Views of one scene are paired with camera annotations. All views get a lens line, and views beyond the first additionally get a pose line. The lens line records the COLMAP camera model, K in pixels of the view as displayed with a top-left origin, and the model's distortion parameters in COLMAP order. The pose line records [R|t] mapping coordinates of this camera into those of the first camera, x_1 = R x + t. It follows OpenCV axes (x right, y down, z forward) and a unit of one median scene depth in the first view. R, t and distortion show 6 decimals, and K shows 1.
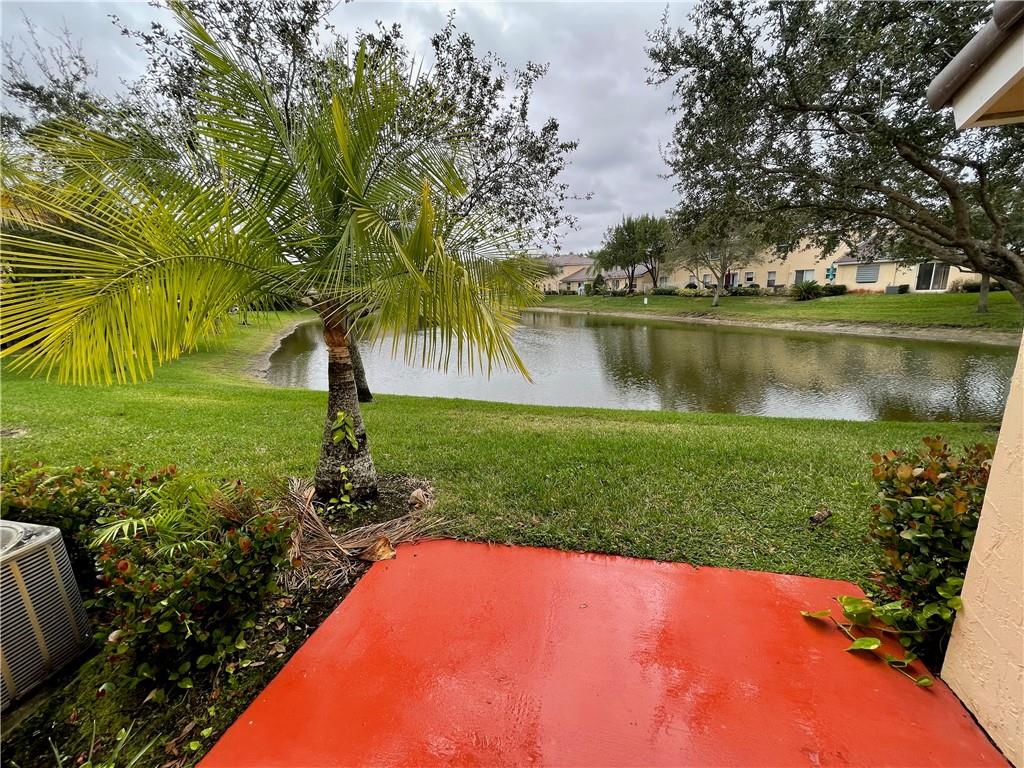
lens RADIAL K [[412.6, 0, 507.7], [0, 412.6, 389.4], [0, 0, 1]] dist [-0.003448, 0.000551]
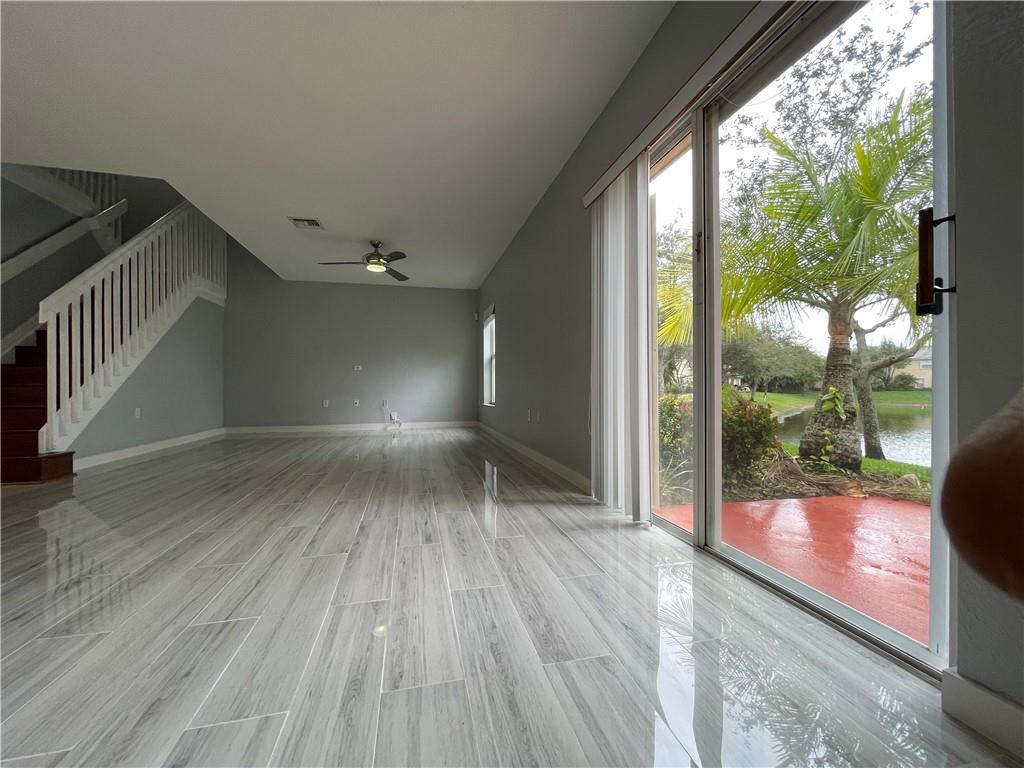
lens RADIAL K [[412.6, 0, 508.6], [0, 412.6, 386.6], [0, 0, 1]] dist [-0.003448, 0.000551]
pose [[0.457342, 0.043423, -0.888230, 0.221267], [-0.227063, 0.971402, -0.069423, 0.340546], [0.859814, 0.233434, 0.454123, -0.347275]]
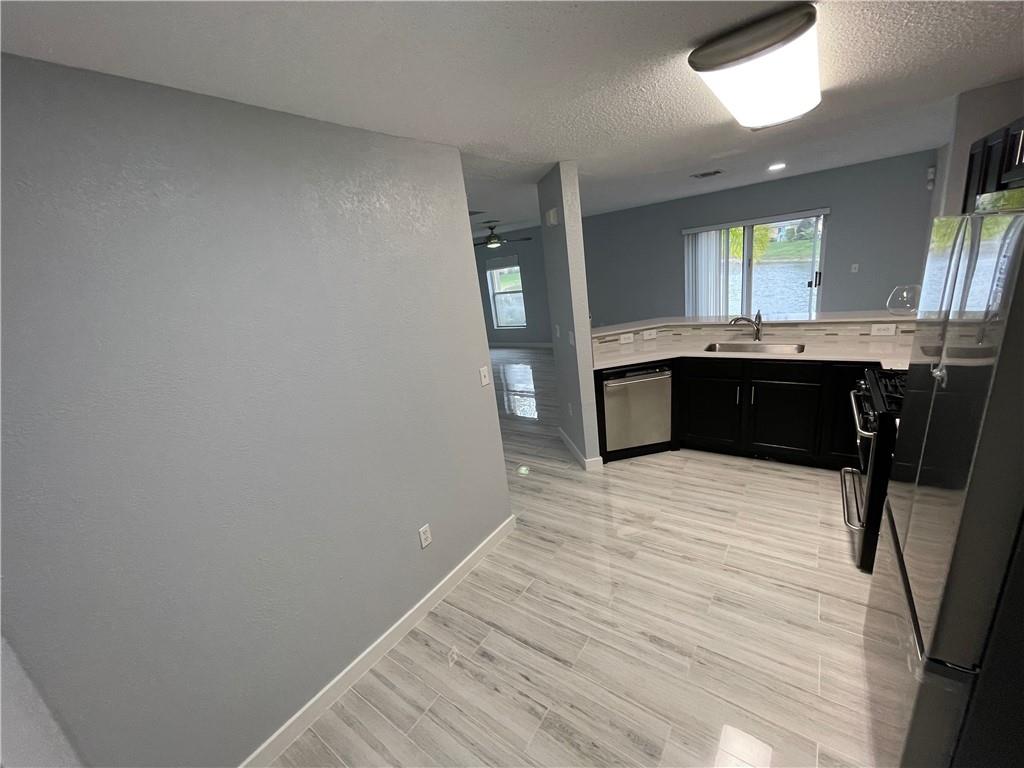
lens RADIAL K [[412.6, 0, 510.6], [0, 412.6, 383.4], [0, 0, 1]] dist [-0.003448, 0.000551]
pose [[0.922266, 0.030909, -0.385318, -0.388354], [-0.001142, 0.997012, 0.077244, 0.465924], [0.386554, -0.070799, 0.919545, -2.056331]]
